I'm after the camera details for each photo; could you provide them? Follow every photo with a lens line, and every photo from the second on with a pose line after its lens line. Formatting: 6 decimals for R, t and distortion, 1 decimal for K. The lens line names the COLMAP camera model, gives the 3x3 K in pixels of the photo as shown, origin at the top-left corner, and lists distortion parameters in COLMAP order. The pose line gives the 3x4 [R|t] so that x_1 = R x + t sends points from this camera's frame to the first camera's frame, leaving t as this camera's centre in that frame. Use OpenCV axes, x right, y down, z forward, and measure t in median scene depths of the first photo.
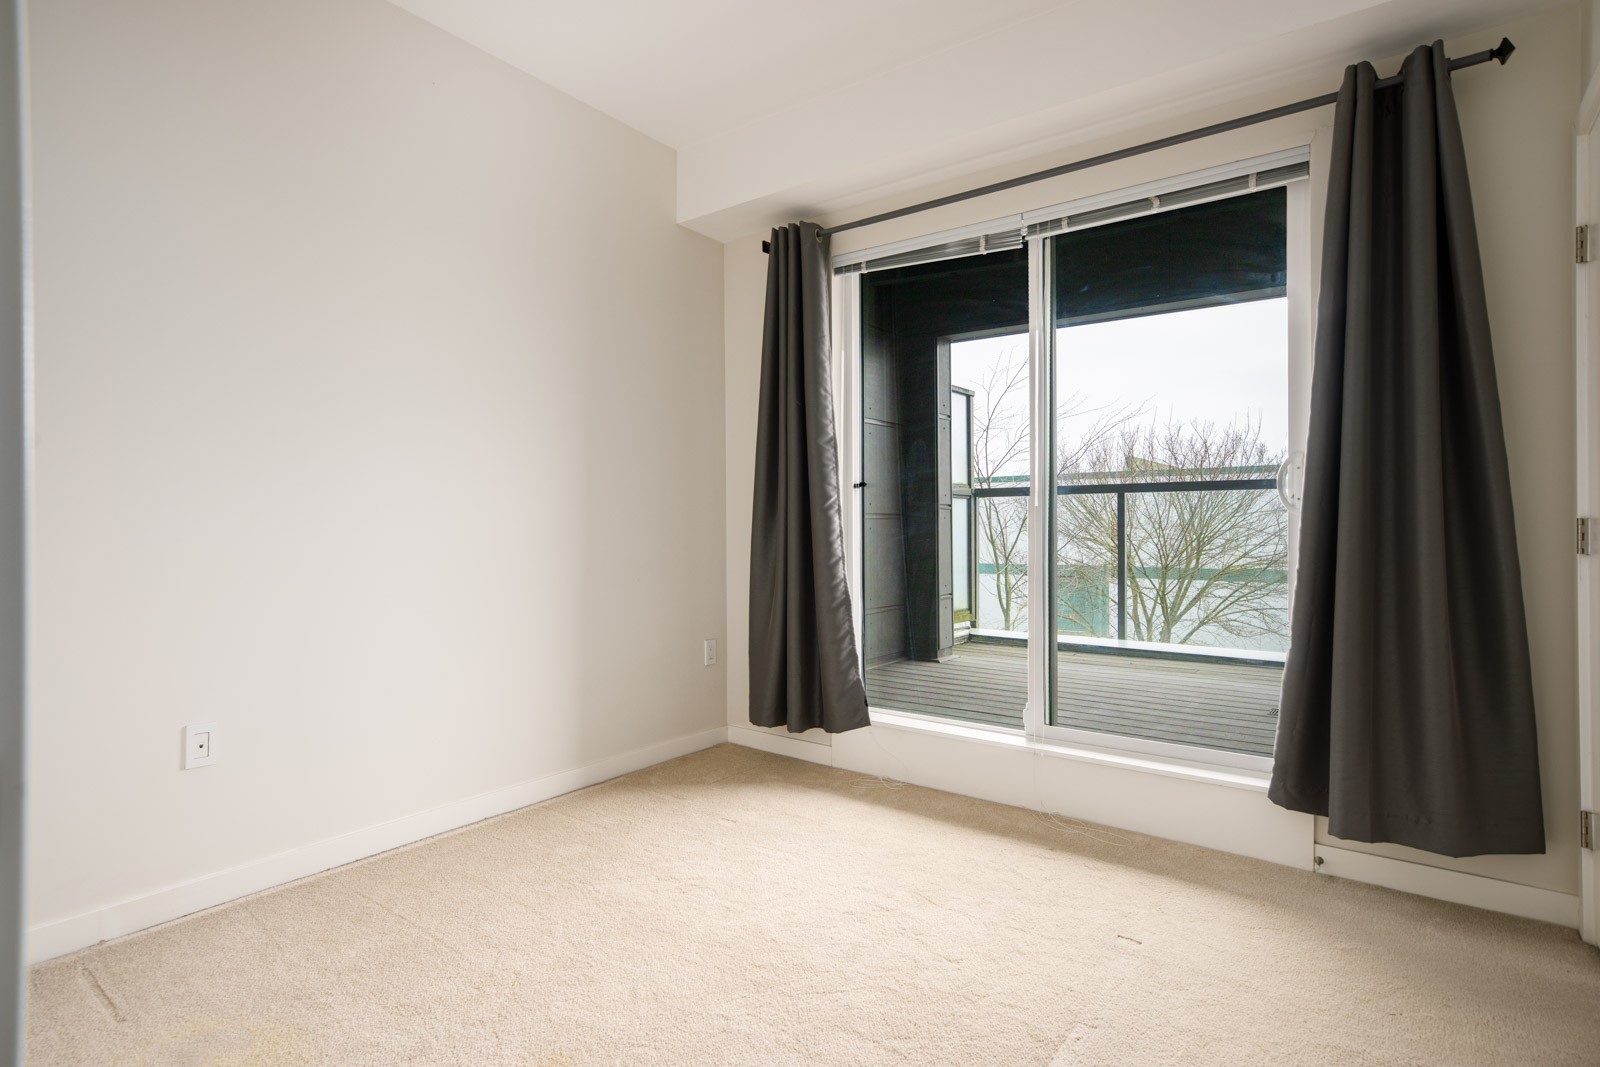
lens RADIAL K [[820.3, 0, 799.8], [0, 820.3, 529.0], [0, 0, 1]] dist [0.000853, 0.000760]
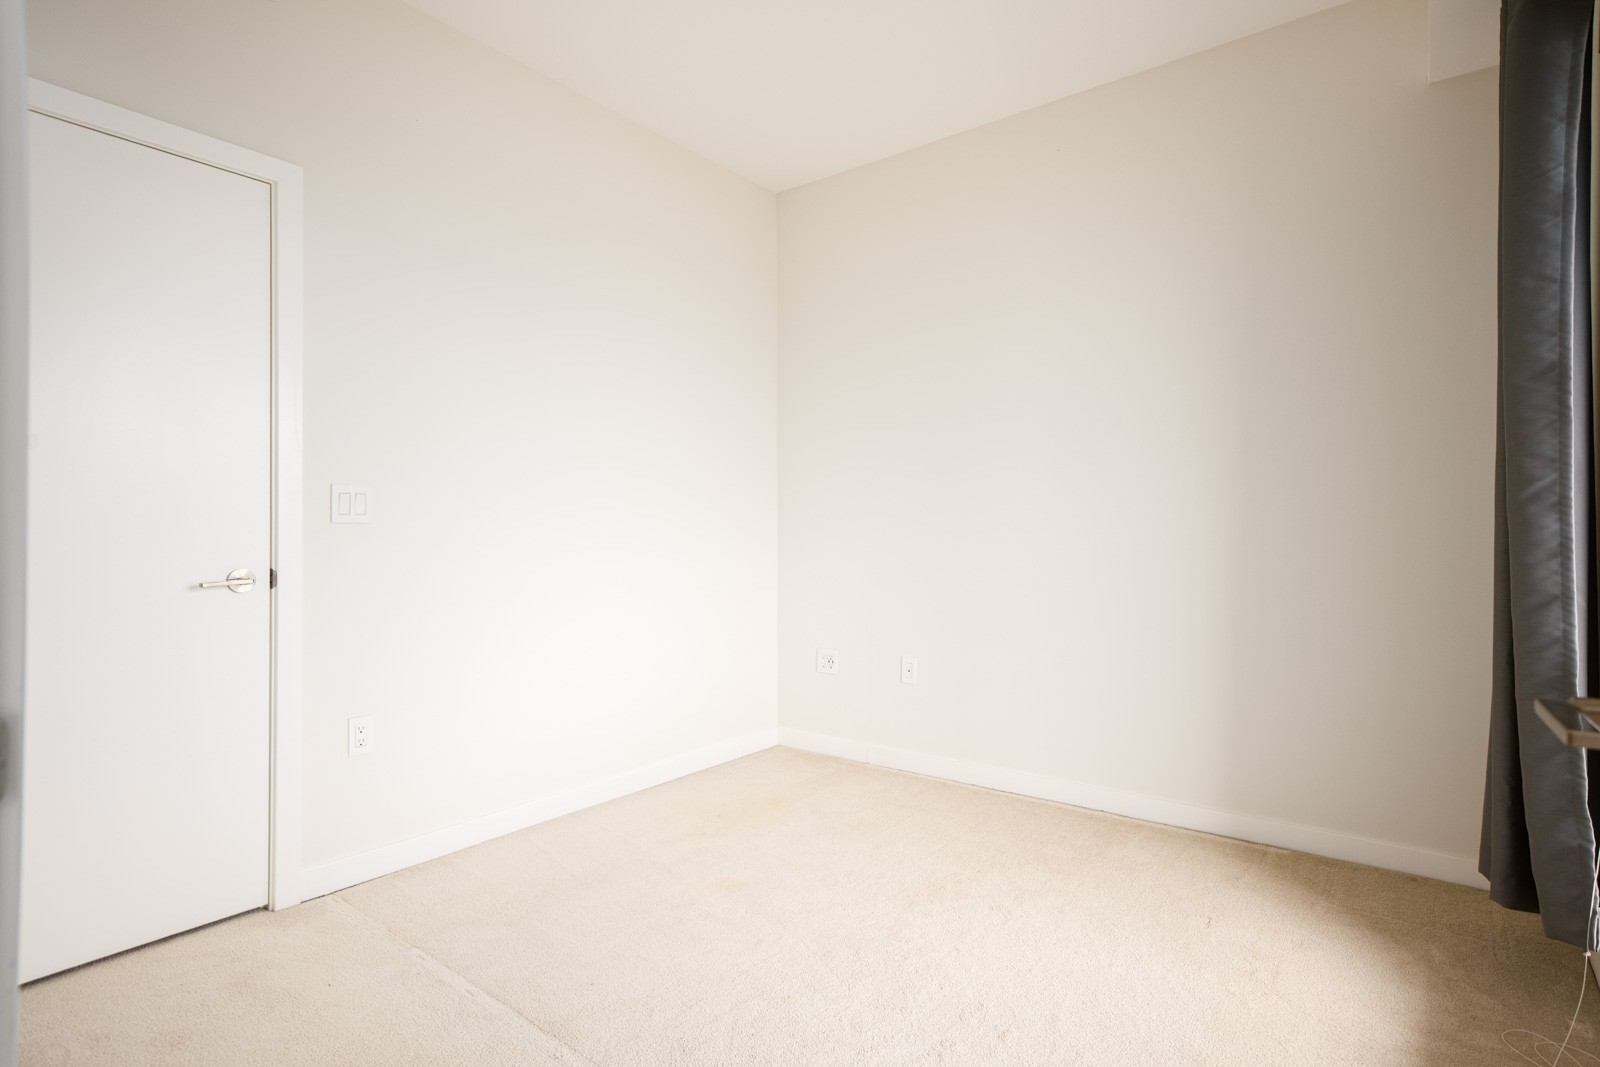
lens RADIAL K [[779.7, 0, 800.0], [0, 779.7, 533.5], [0, 0, 1]] dist [0.006420, 0.001149]
pose [[-0.008969, -0.000983, -0.999959, 0.560839], [-0.000547, 0.999999, -0.000978, -0.003859], [0.999960, 0.000538, -0.008970, 0.550212]]
